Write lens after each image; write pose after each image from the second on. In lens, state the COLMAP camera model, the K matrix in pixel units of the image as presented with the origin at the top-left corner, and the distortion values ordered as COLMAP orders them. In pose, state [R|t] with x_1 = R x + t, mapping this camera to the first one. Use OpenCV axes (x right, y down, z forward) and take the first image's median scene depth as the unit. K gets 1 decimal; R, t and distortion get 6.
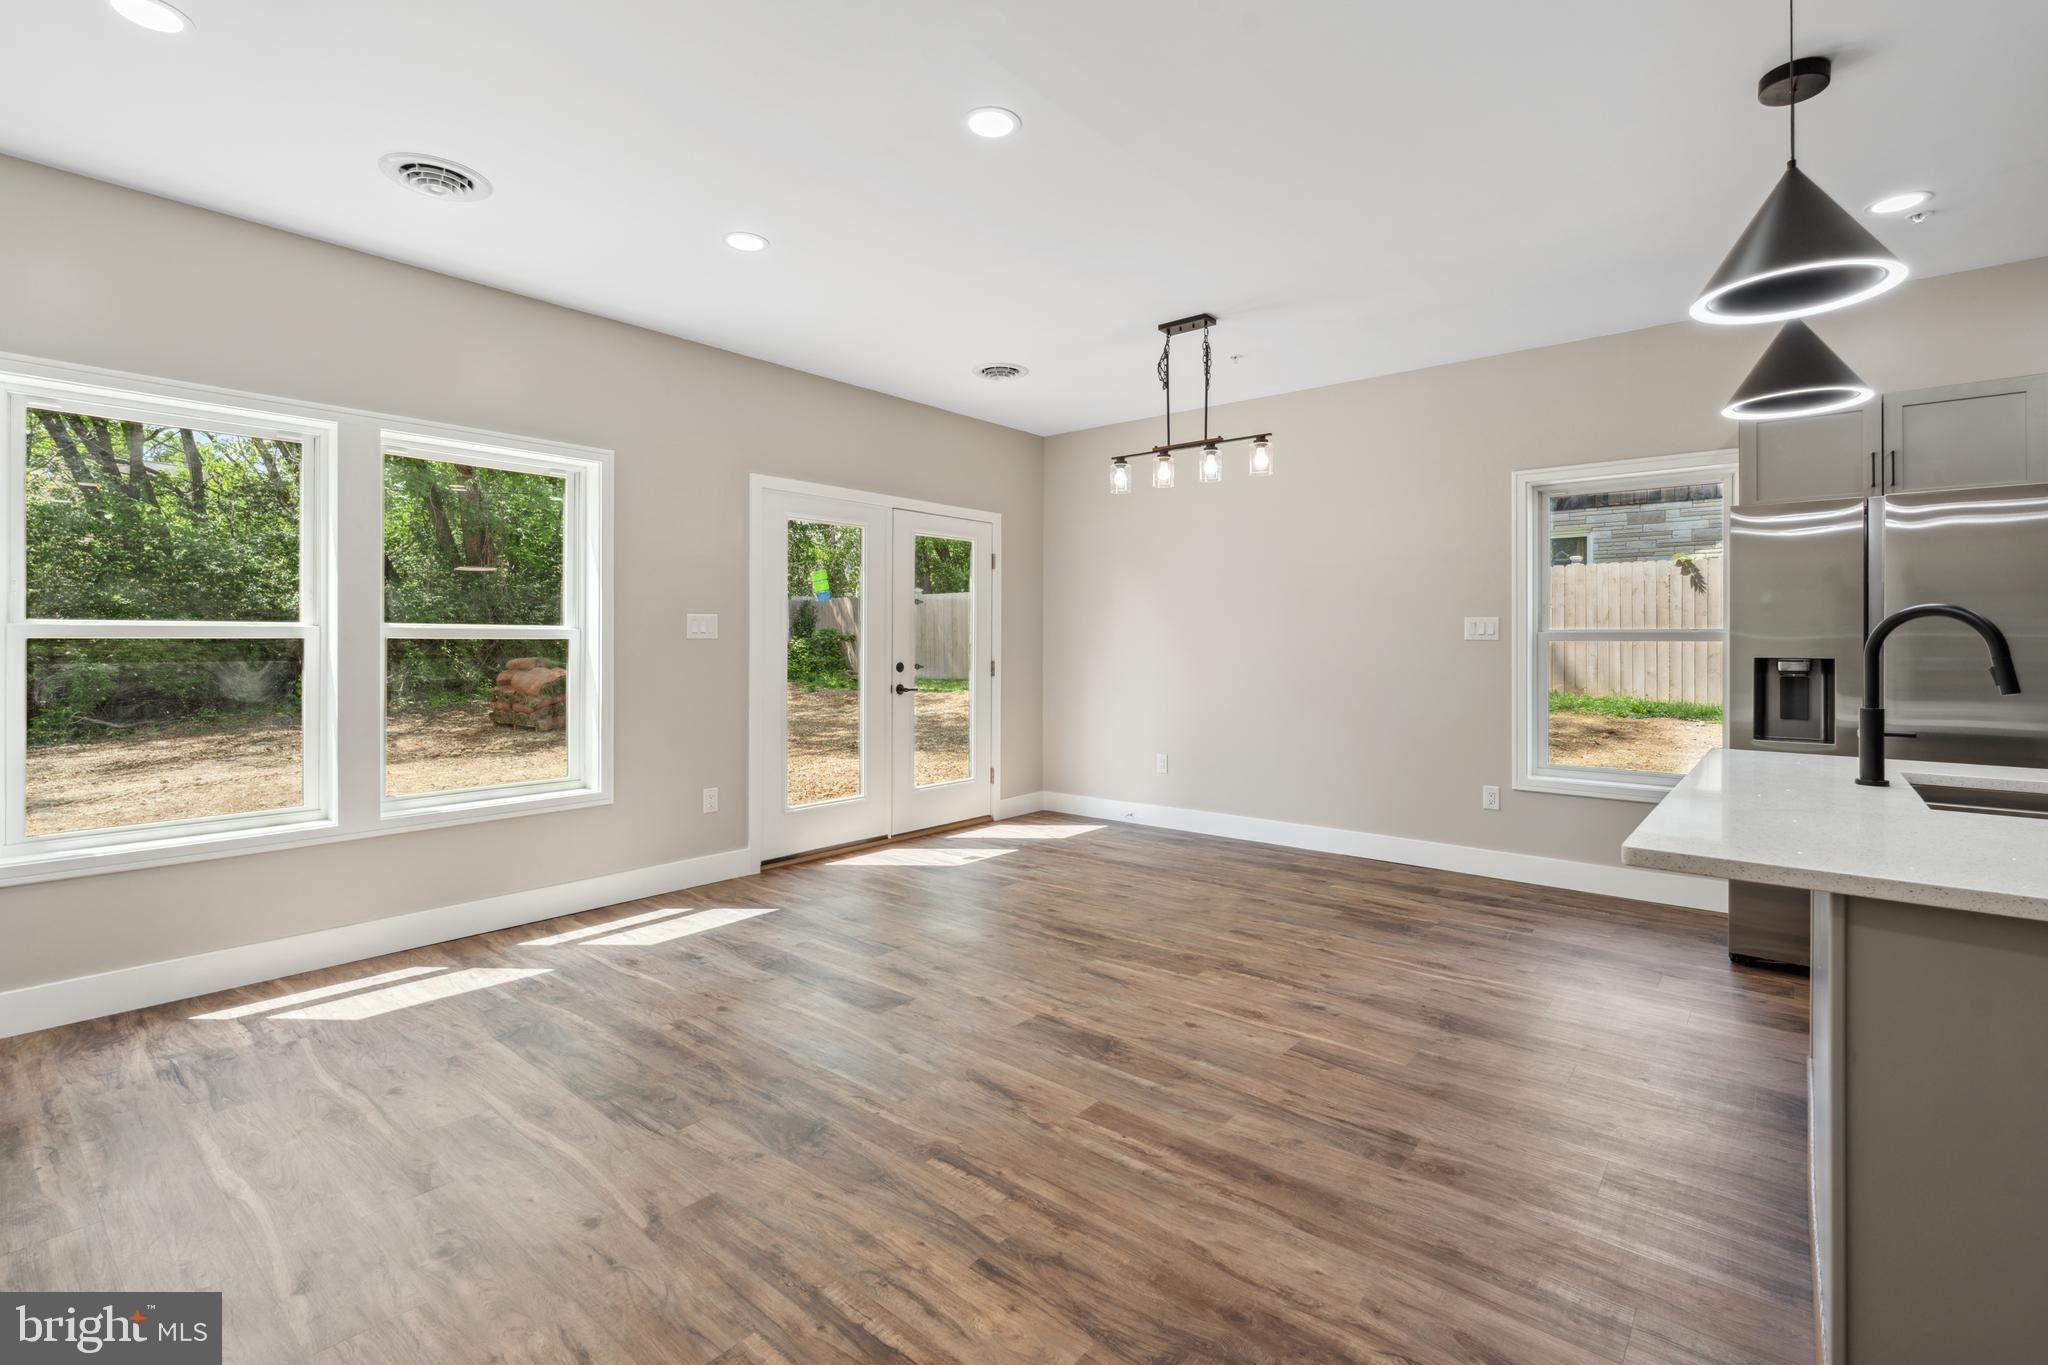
lens RADIAL K [[918.6, 0, 1035.1], [0, 918.6, 642.8], [0, 0, 1]] dist [0.002544, -0.000166]
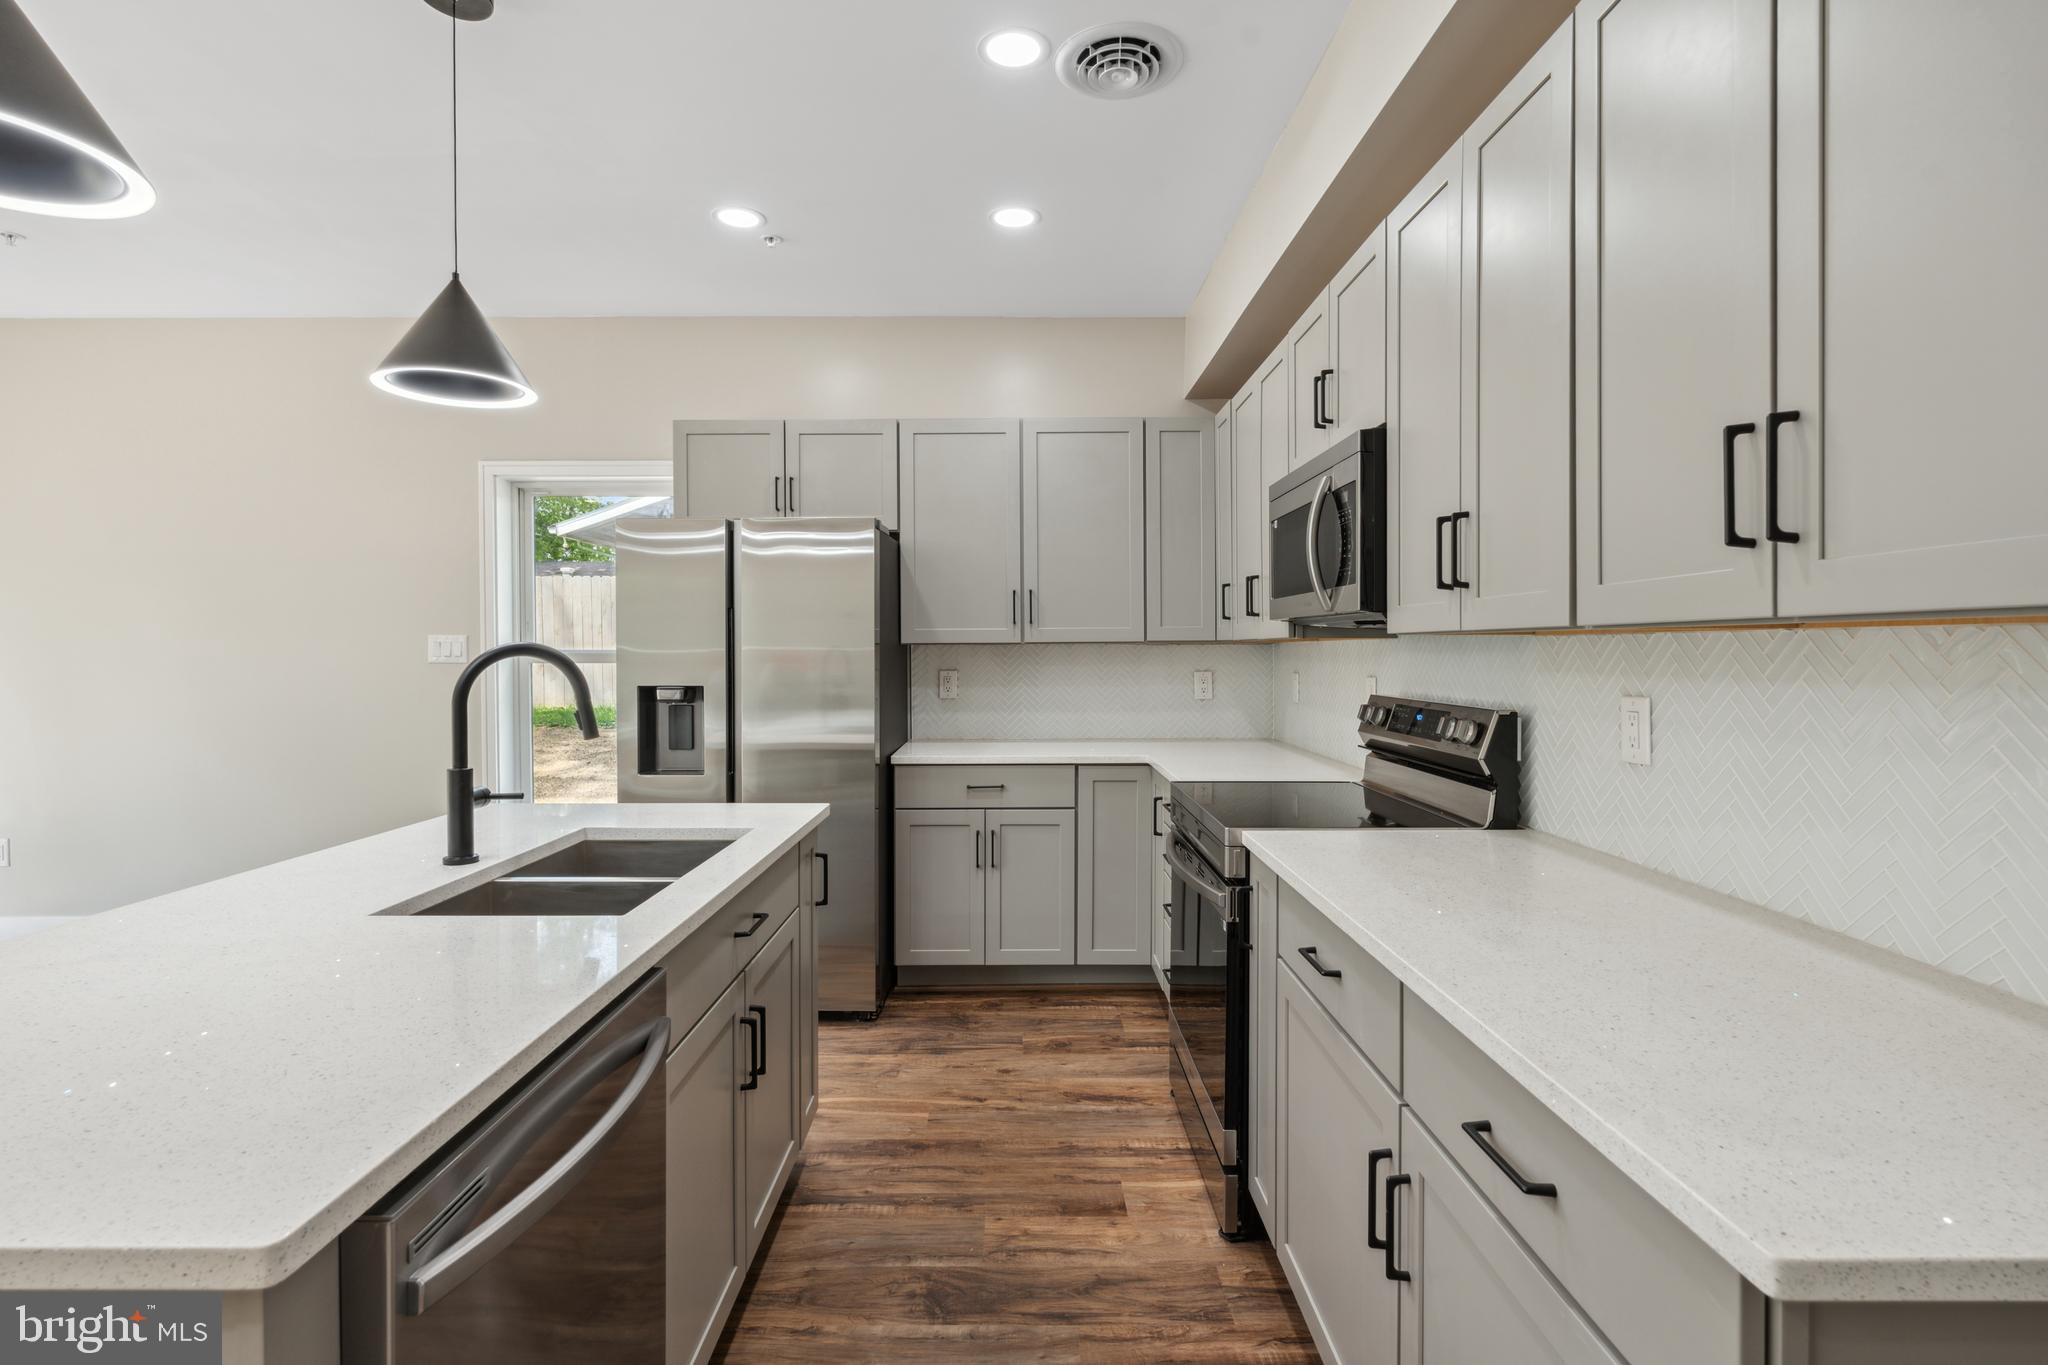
lens RADIAL K [[967.6, 0, 1023.7], [0, 967.6, 659.4], [0, 0, 1]] dist [-0.005602, 0.002190]
pose [[0.769131, -0.011871, 0.638981, 0.487315], [0.005822, 0.999916, 0.011568, -0.019762], [-0.639065, -0.005178, 0.769135, 0.015535]]
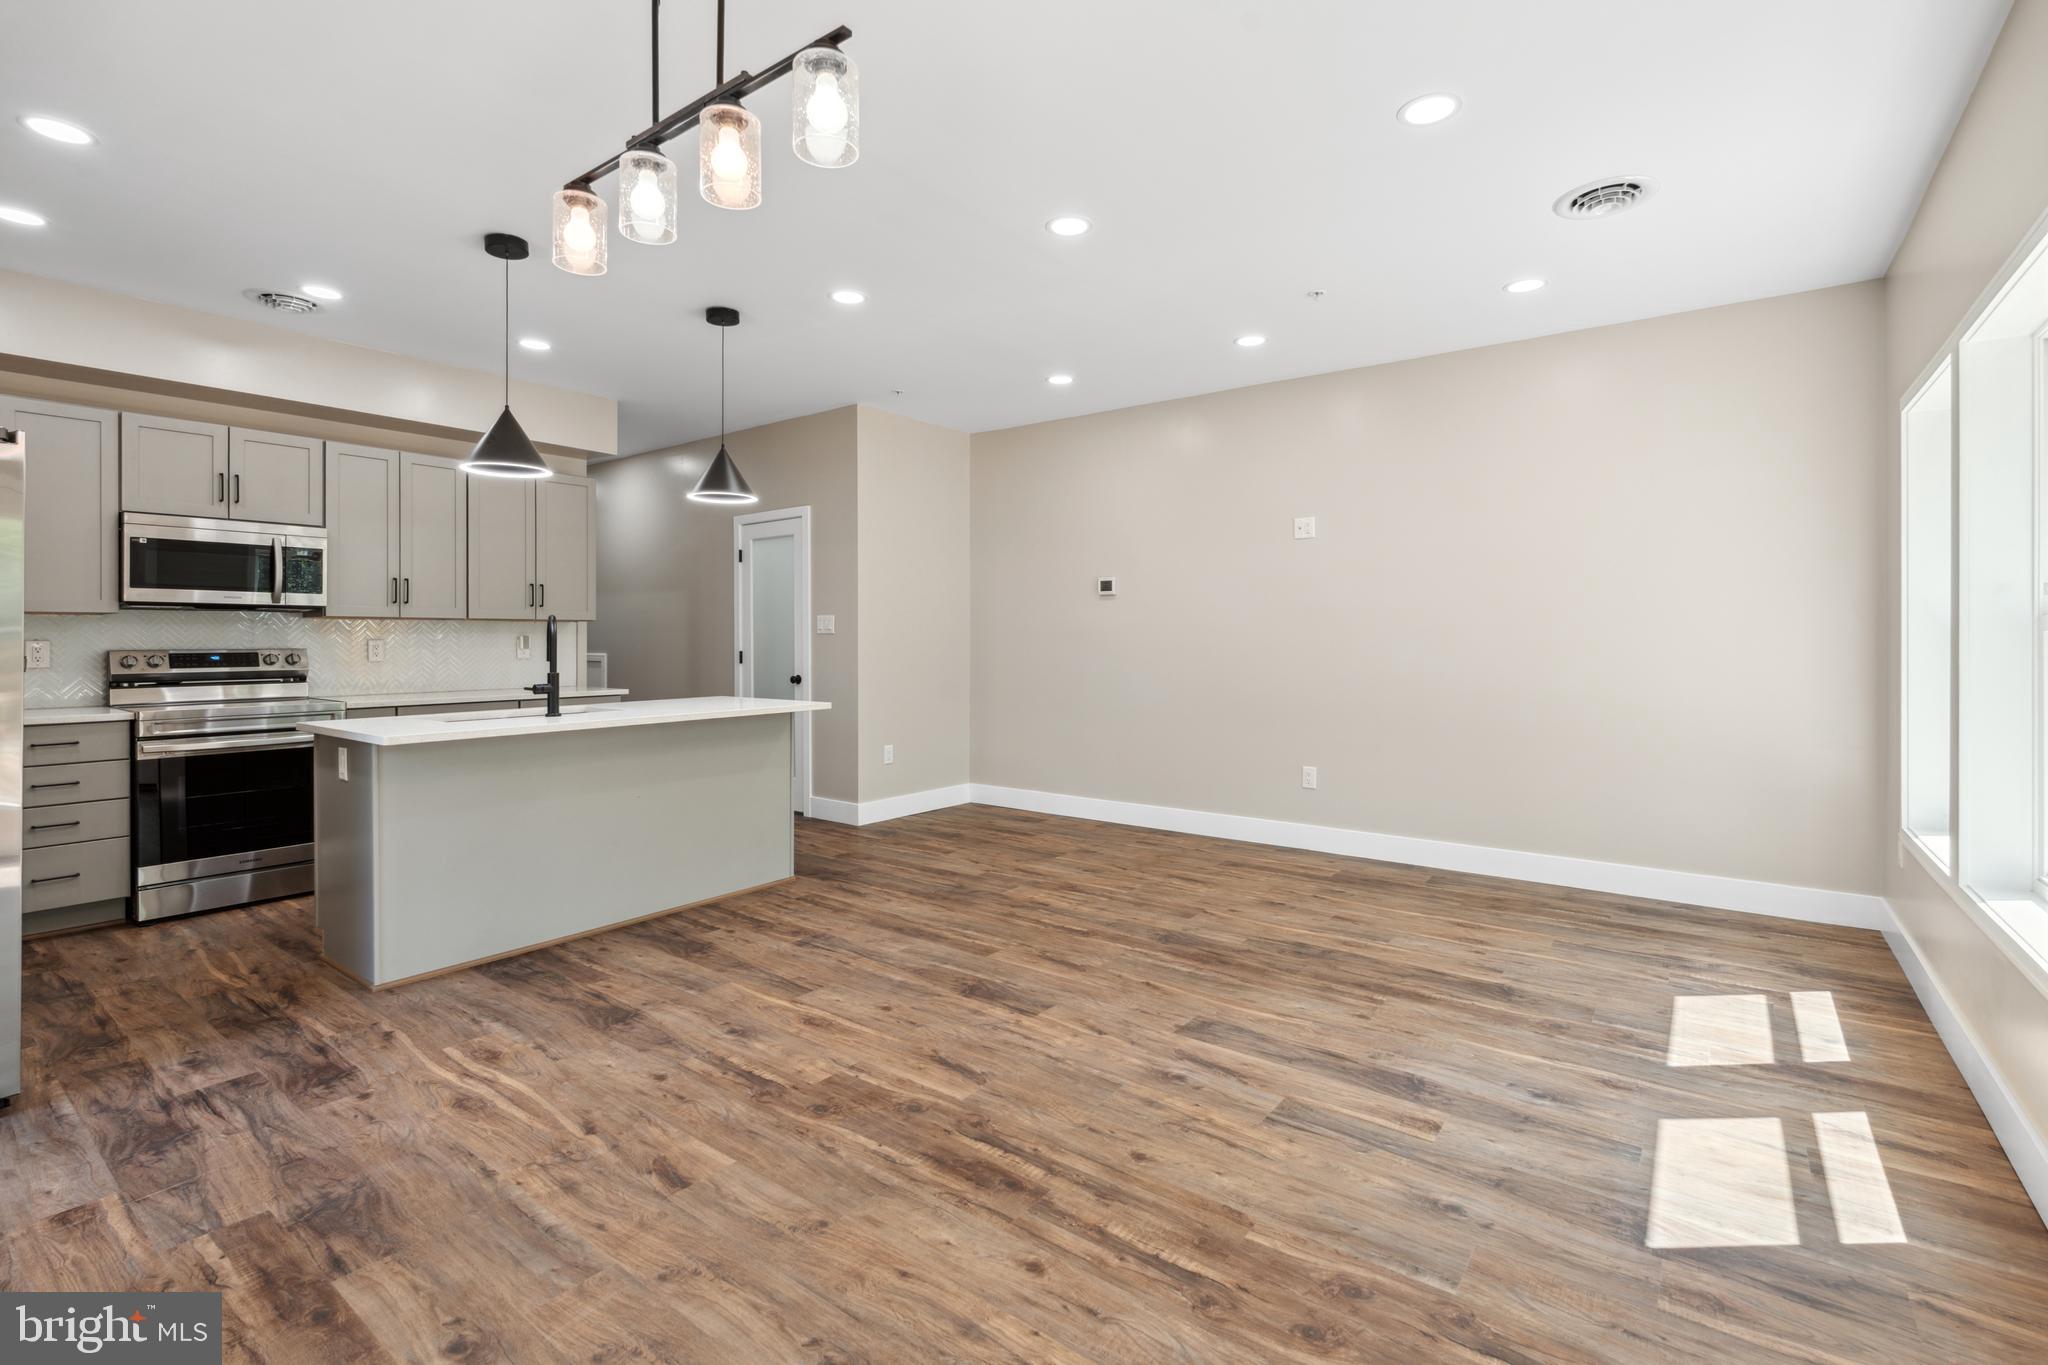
lens RADIAL K [[918.6, 0, 1012.4], [0, 918.6, 638.1], [0, 0, 1]] dist [0.002544, -0.000166]
pose [[-0.999624, -0.003970, -0.027116, 0.051363], [-0.003998, 0.999992, 0.000949, 0.000252], [0.027112, 0.001057, -0.999632, 1.796925]]
